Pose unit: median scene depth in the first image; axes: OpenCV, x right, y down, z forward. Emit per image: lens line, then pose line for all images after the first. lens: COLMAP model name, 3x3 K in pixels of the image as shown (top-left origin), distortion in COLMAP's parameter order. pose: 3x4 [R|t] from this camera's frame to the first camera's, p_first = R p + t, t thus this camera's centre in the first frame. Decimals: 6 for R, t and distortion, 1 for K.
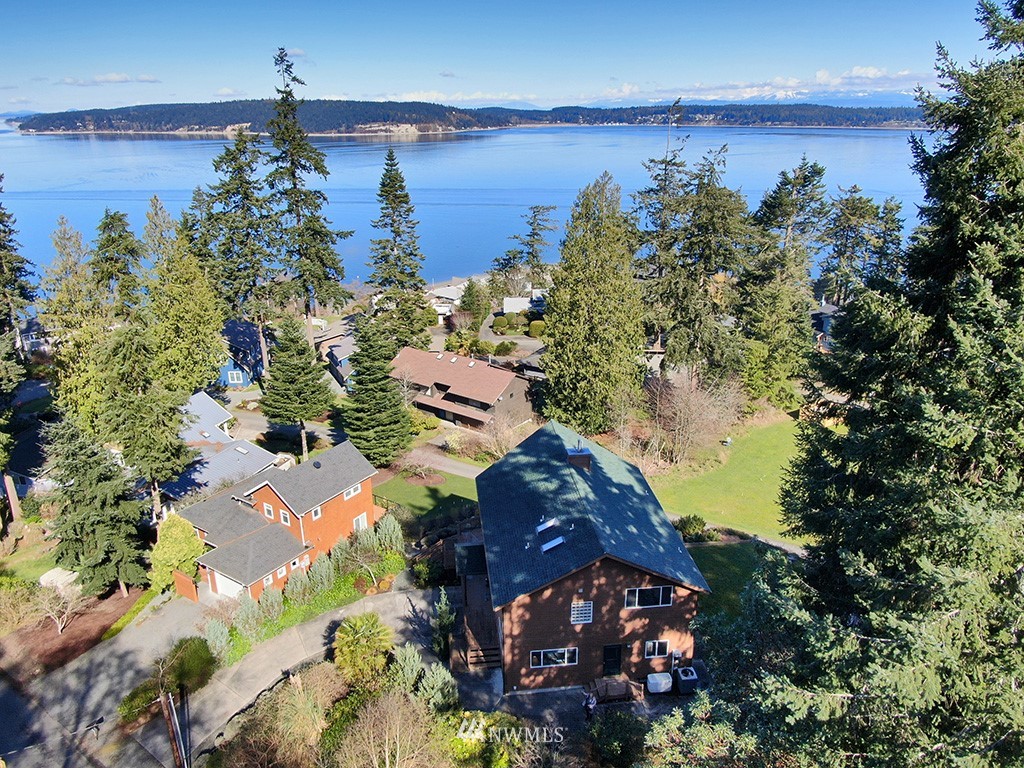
lens RADIAL K [[705.7, 0, 512.0], [0, 705.7, 384.0], [0, 0, 1]] dist [-0.005507, 0.000509]
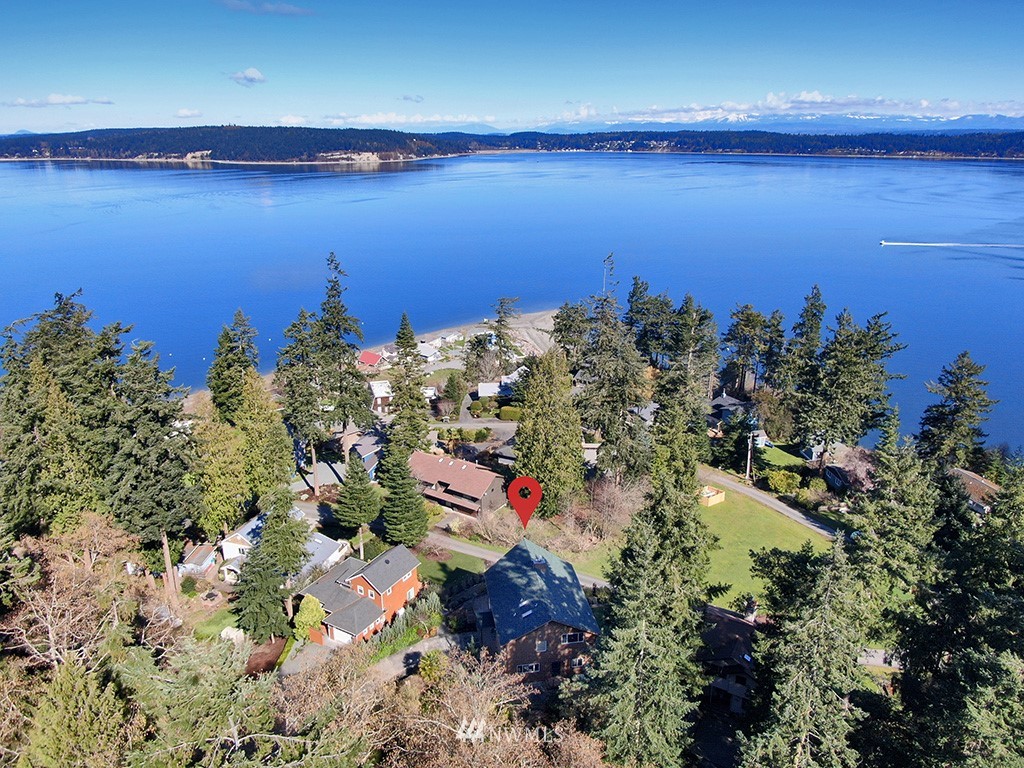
lens RADIAL K [[697.4, 0, 512.0], [0, 697.4, 384.0], [0, 0, 1]] dist [-0.001062, -0.002415]
pose [[0.998512, -0.009550, 0.053698, -0.041691], [0.011359, 0.999375, -0.033484, -0.179682], [-0.053345, 0.034044, 0.997996, -0.506283]]
